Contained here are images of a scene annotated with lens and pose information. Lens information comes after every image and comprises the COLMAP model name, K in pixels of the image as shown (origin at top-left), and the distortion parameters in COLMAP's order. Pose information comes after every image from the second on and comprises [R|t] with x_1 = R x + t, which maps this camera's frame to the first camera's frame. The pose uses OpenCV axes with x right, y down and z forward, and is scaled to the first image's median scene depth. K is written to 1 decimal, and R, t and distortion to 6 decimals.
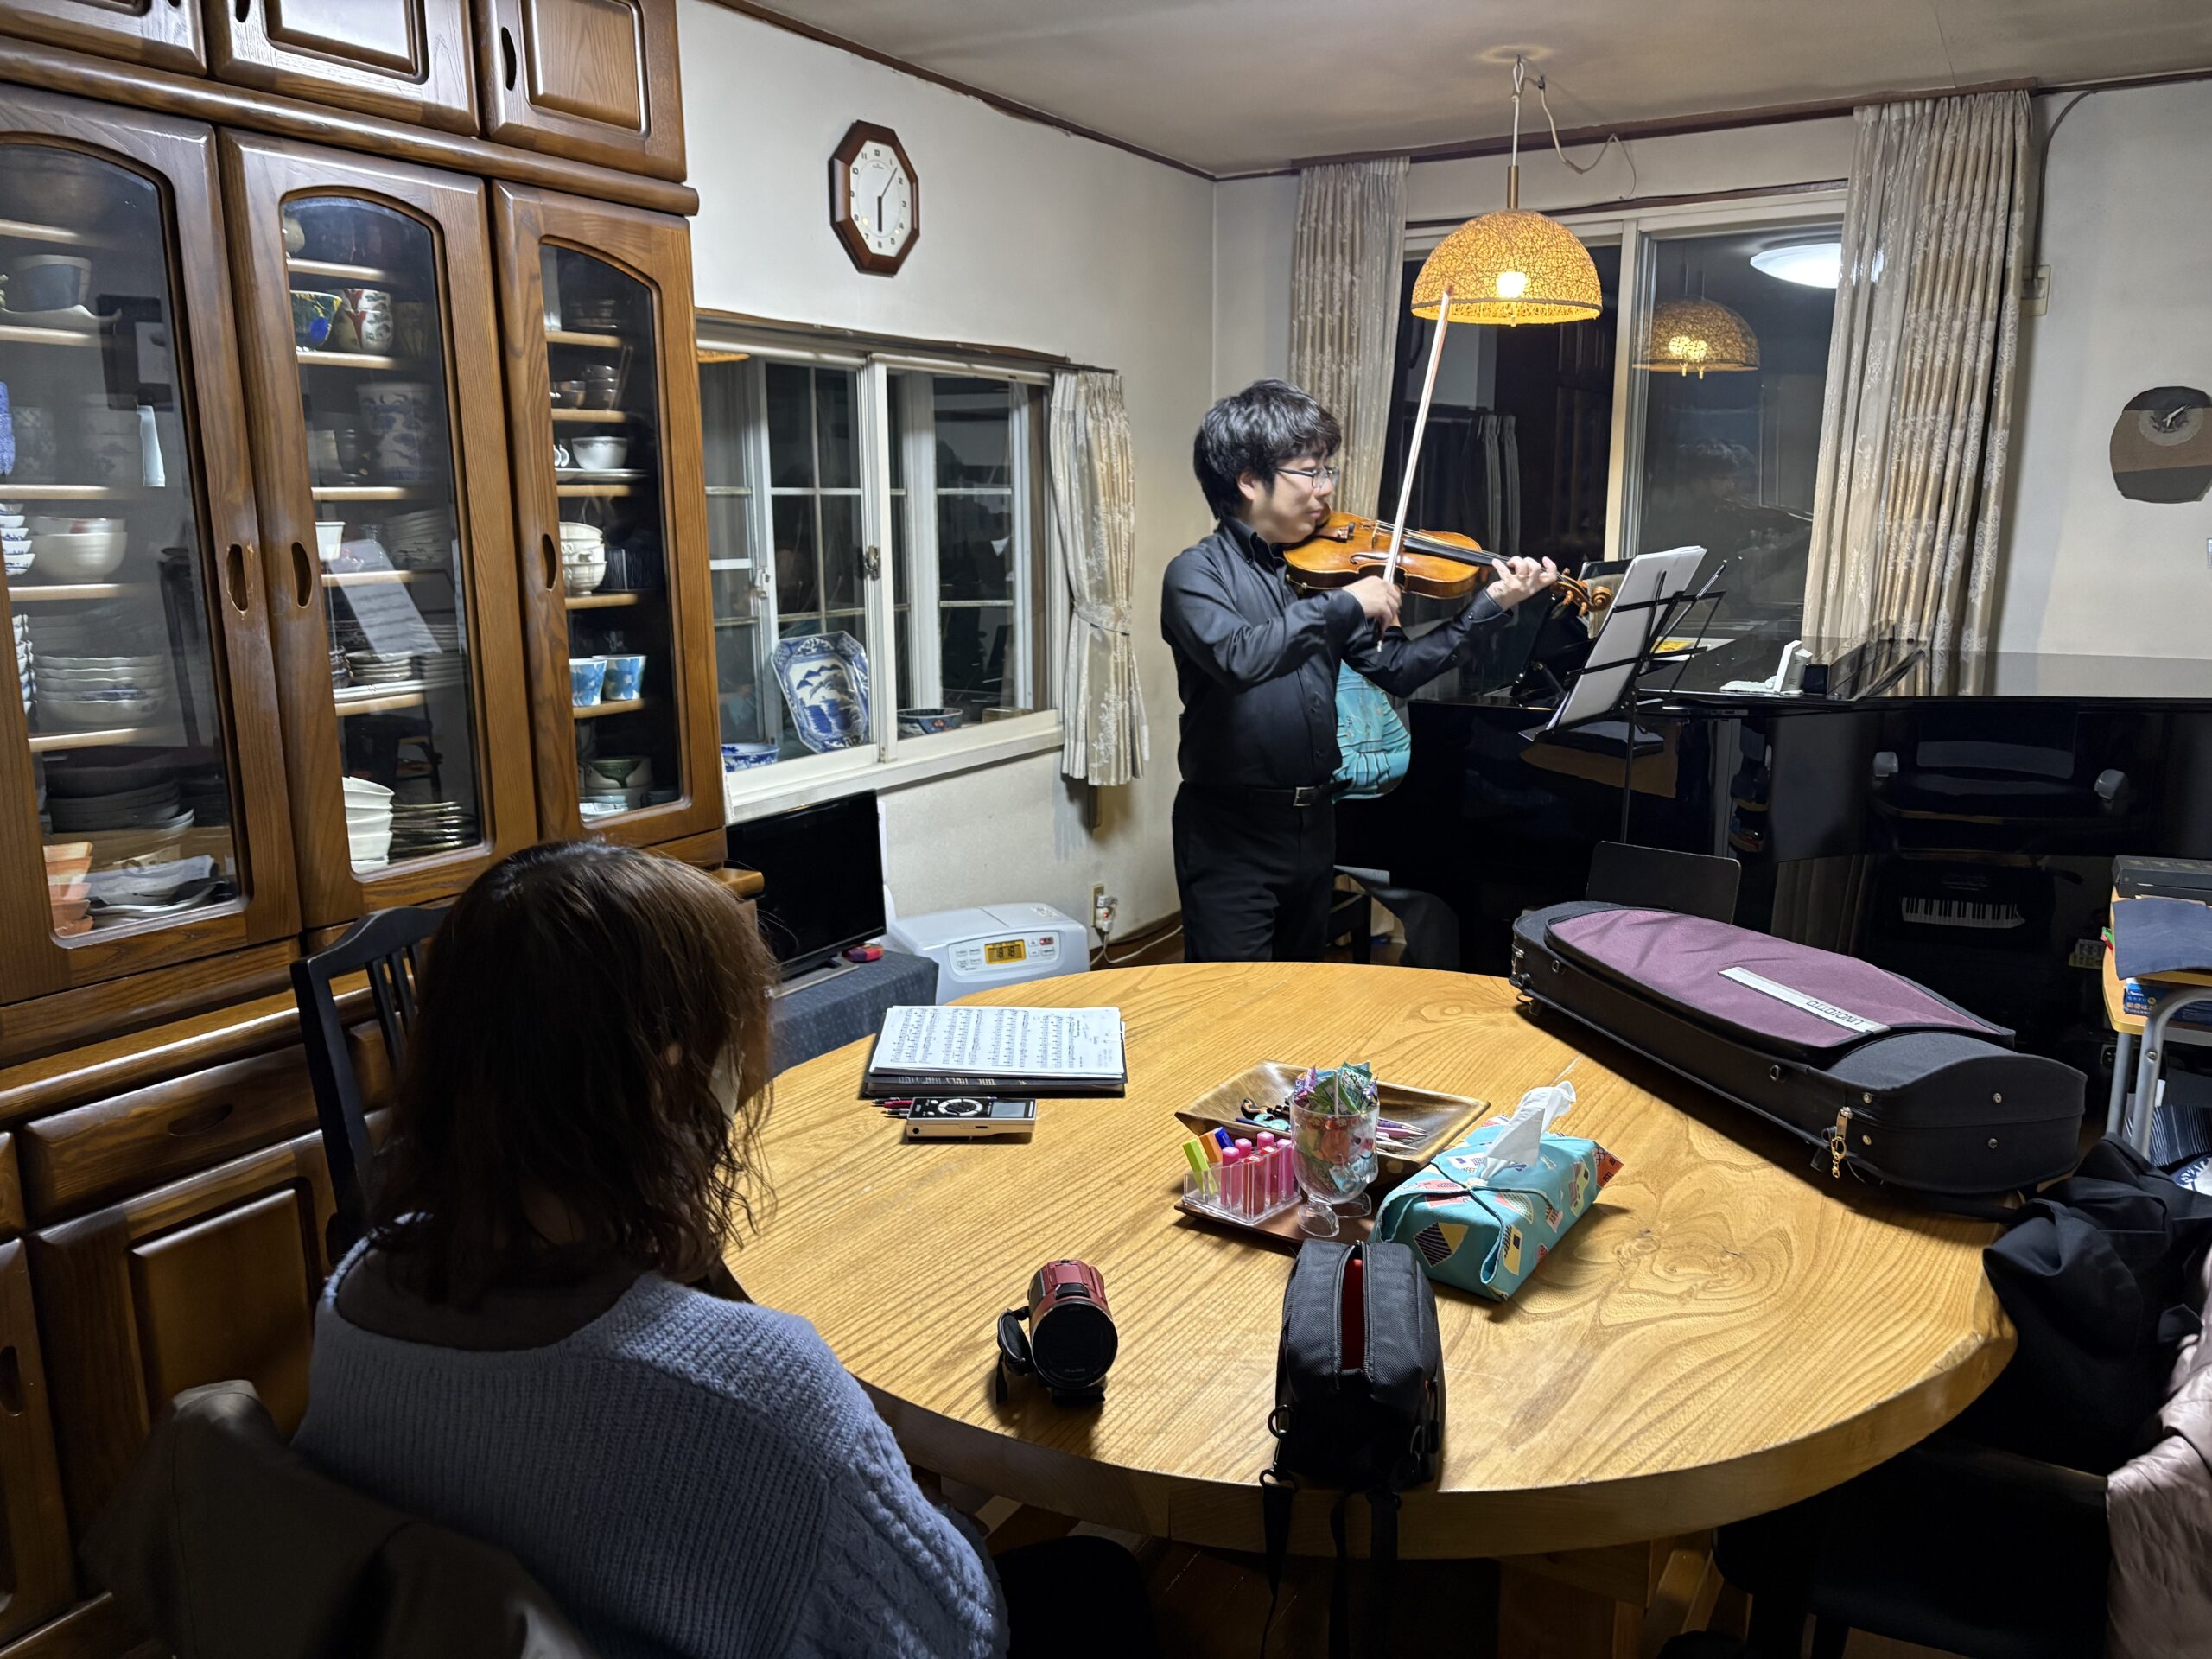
lens RADIAL K [[1653.1, 0, 1106.0], [0, 1653.1, 829.5], [0, 0, 1]] dist [0.006614, 0.029640]
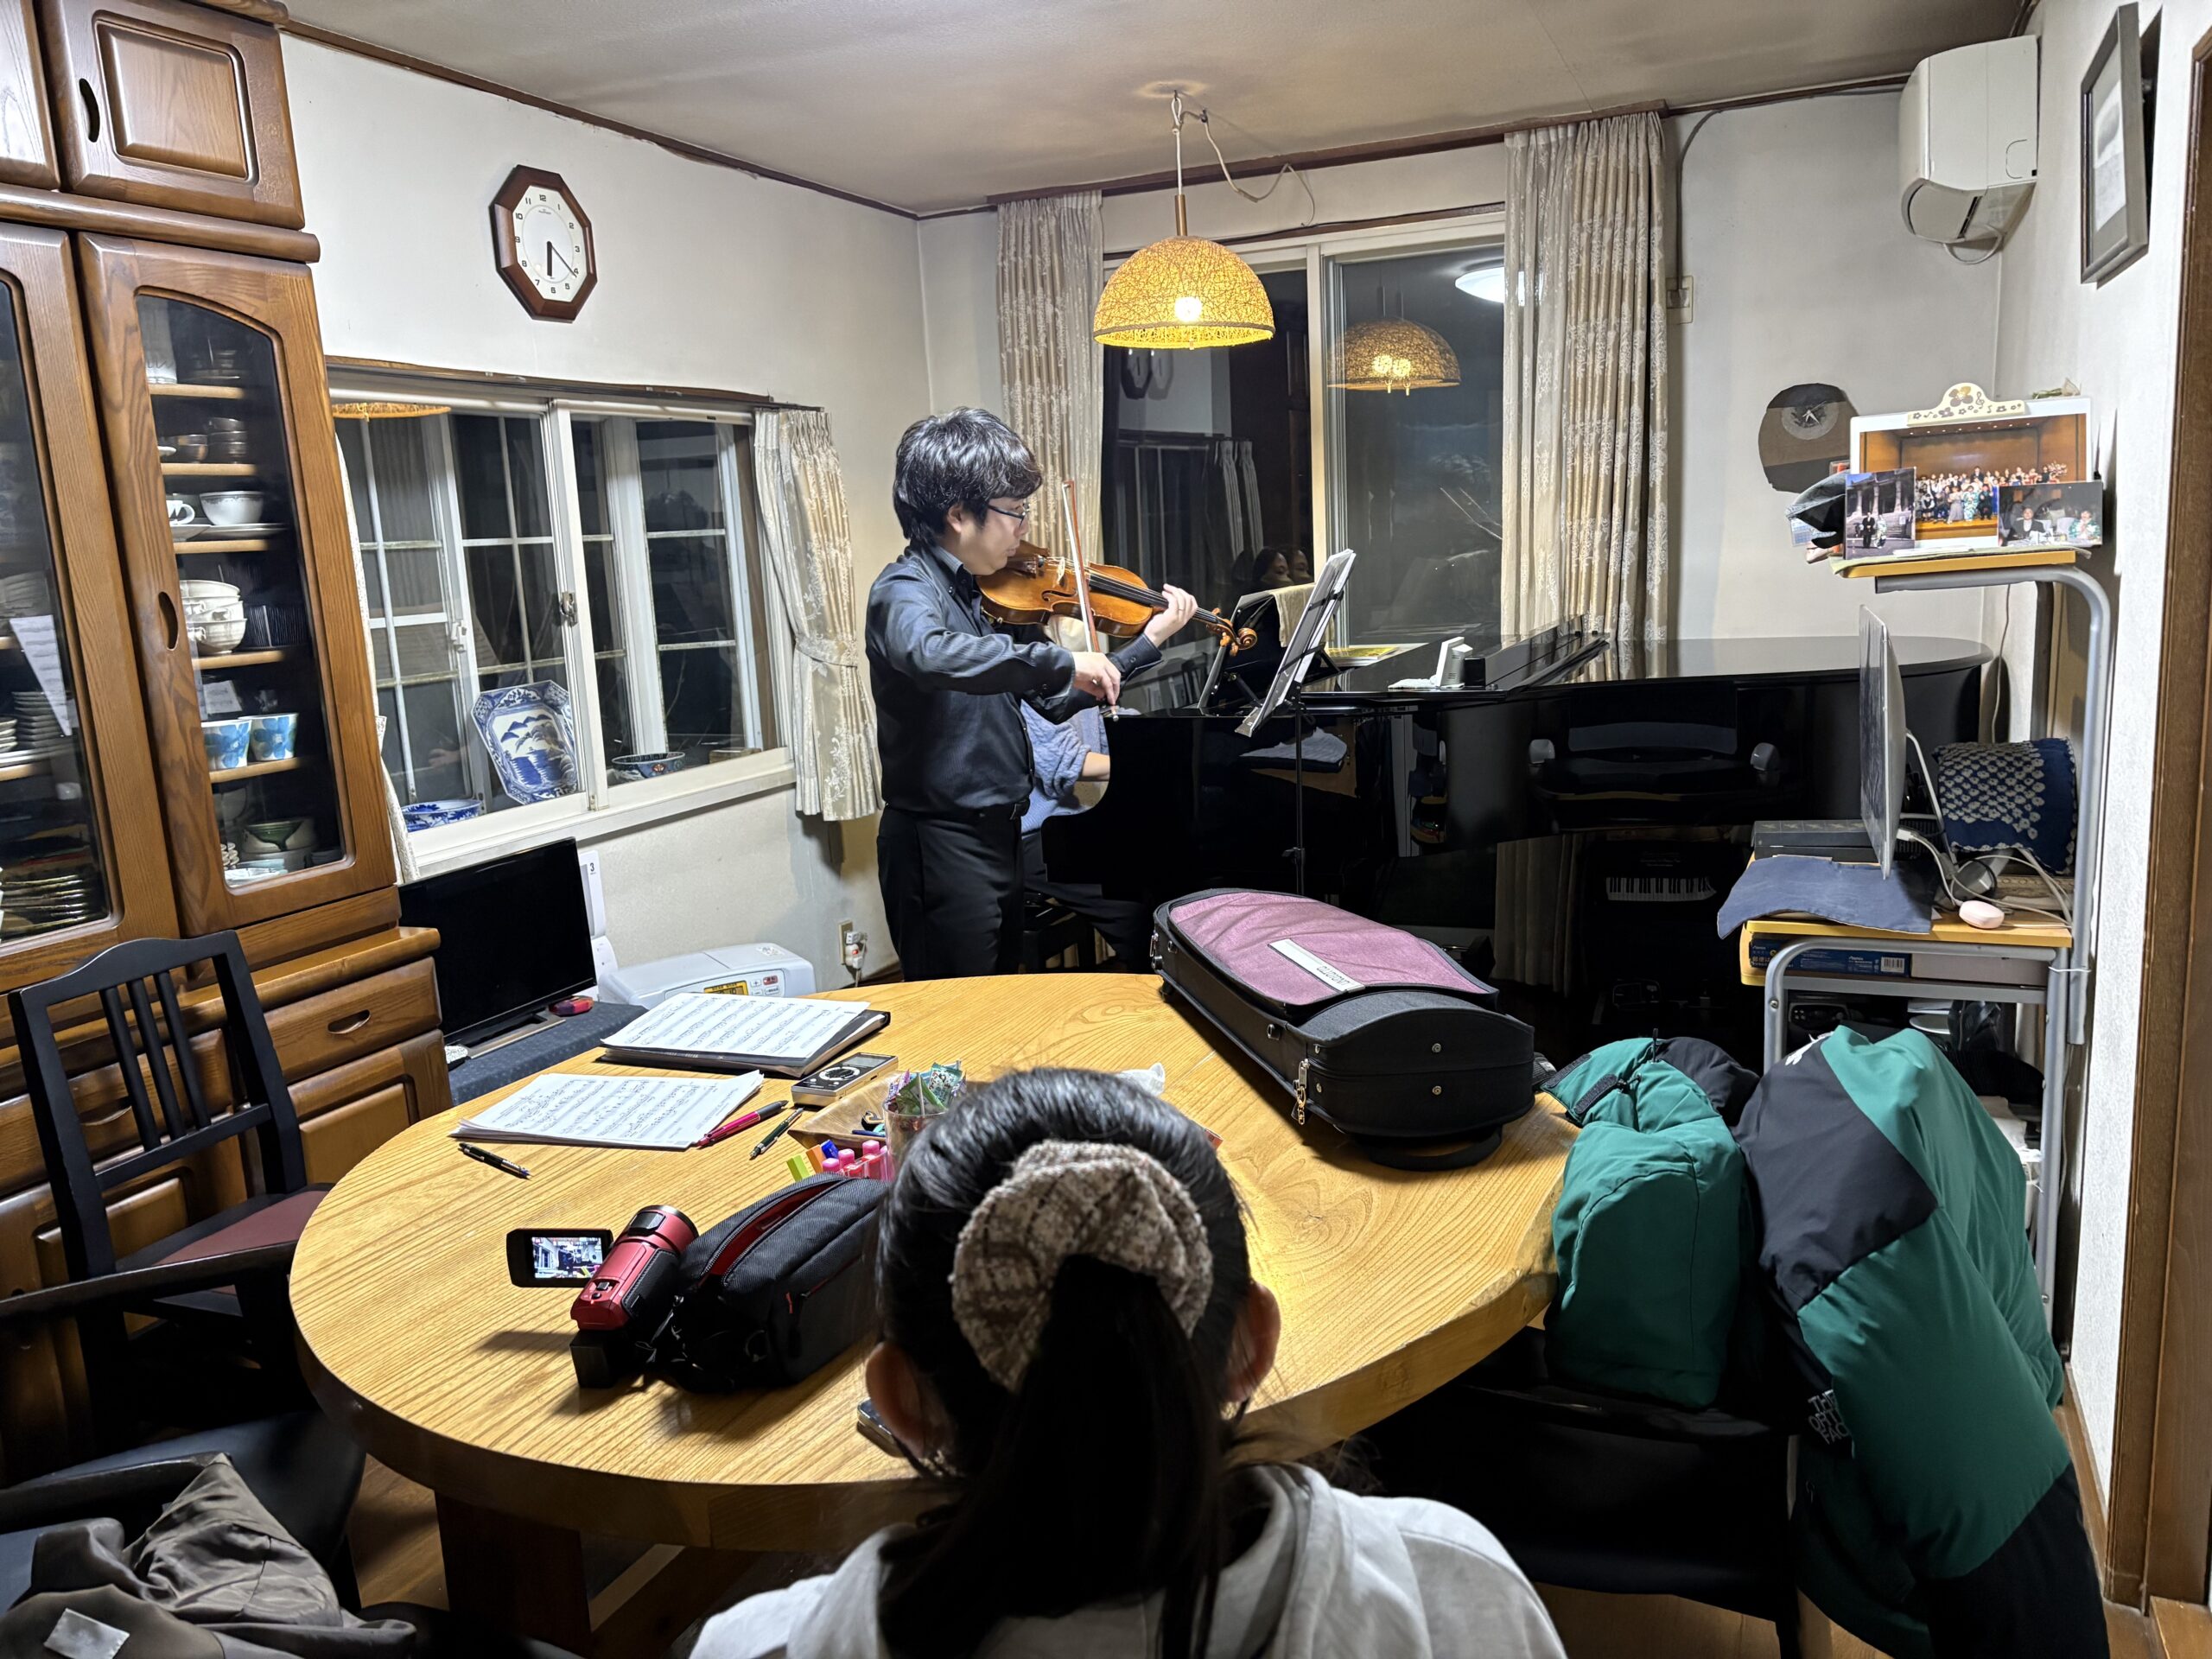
lens RADIAL K [[1655.8, 0, 1086.1], [0, 1655.8, 812.2], [0, 0, 1]] dist [0.041364, -0.037506]
pose [[0.992819, -0.063967, 0.101091, 0.053246], [0.067246, 0.997304, -0.029367, 0.008577], [-0.098940, 0.035954, 0.994444, -0.011125]]
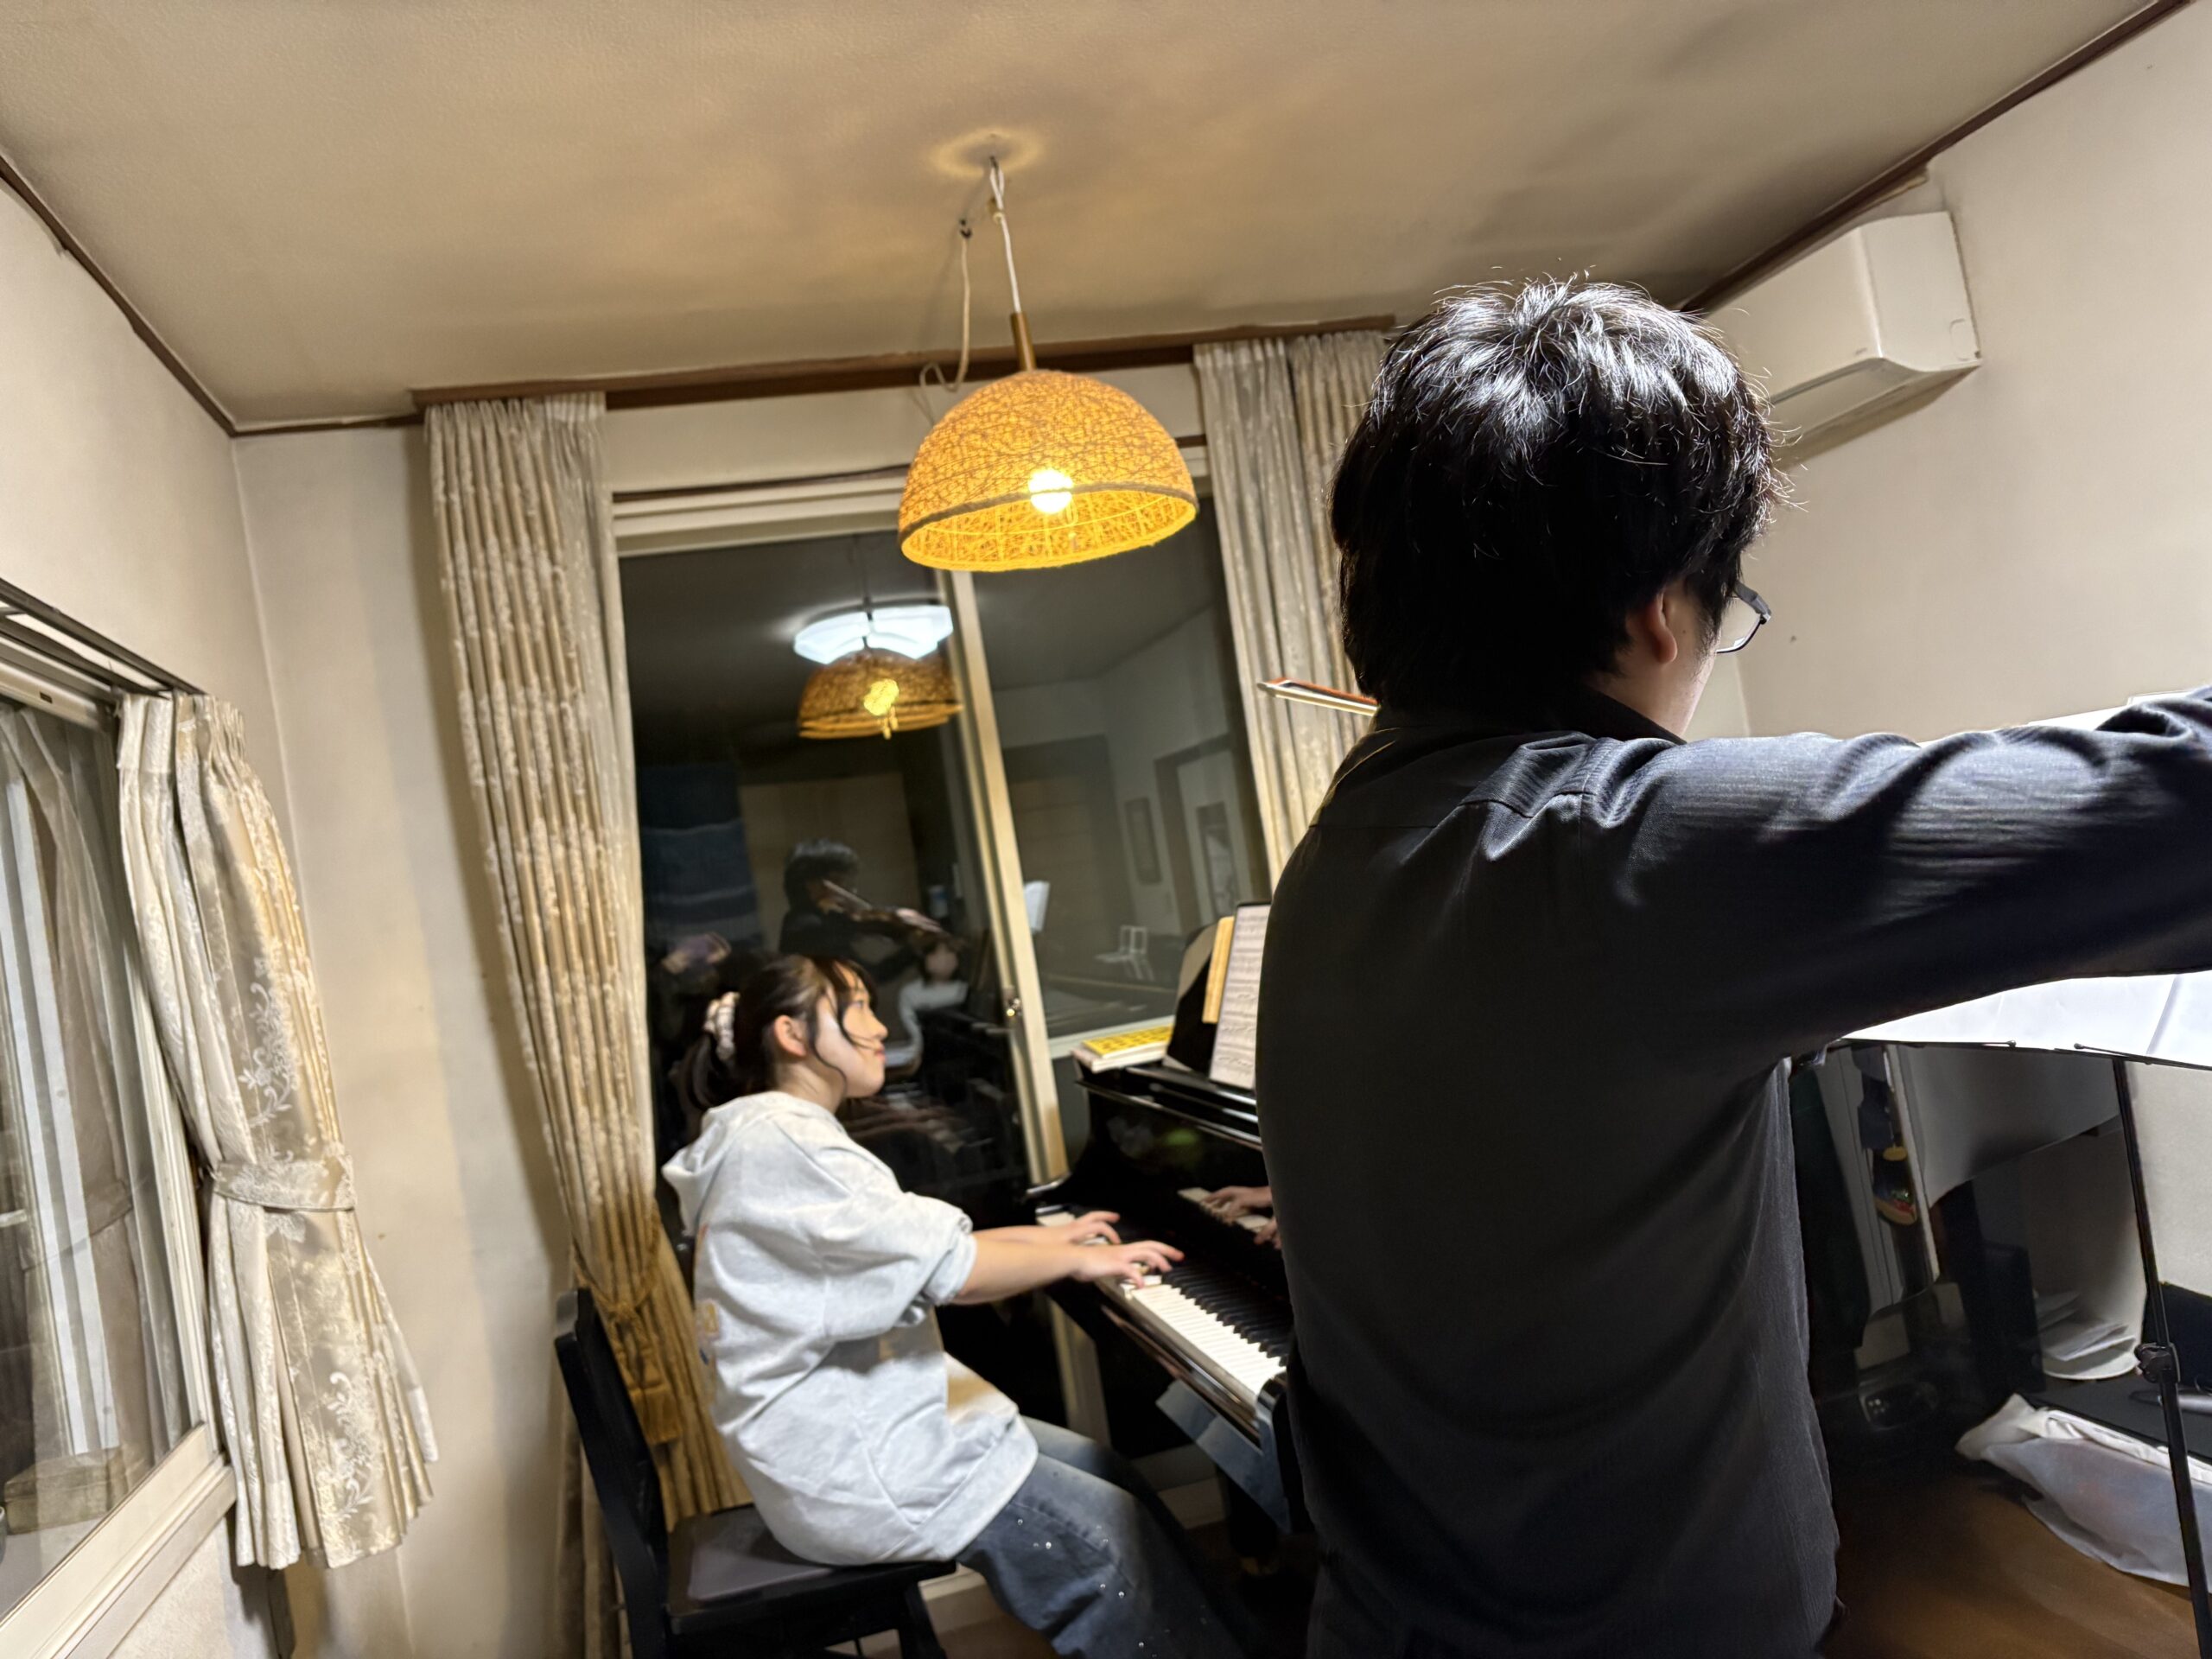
lens RADIAL K [[1653.1, 0, 1106.0], [0, 1653.1, 829.5], [0, 0, 1]] dist [0.006614, 0.029640]
pose [[0.730308, -0.093786, 0.676649, -0.157325], [0.277805, 0.945698, -0.168759, -0.090701], [-0.624078, 0.311223, 0.716705, 0.538016]]
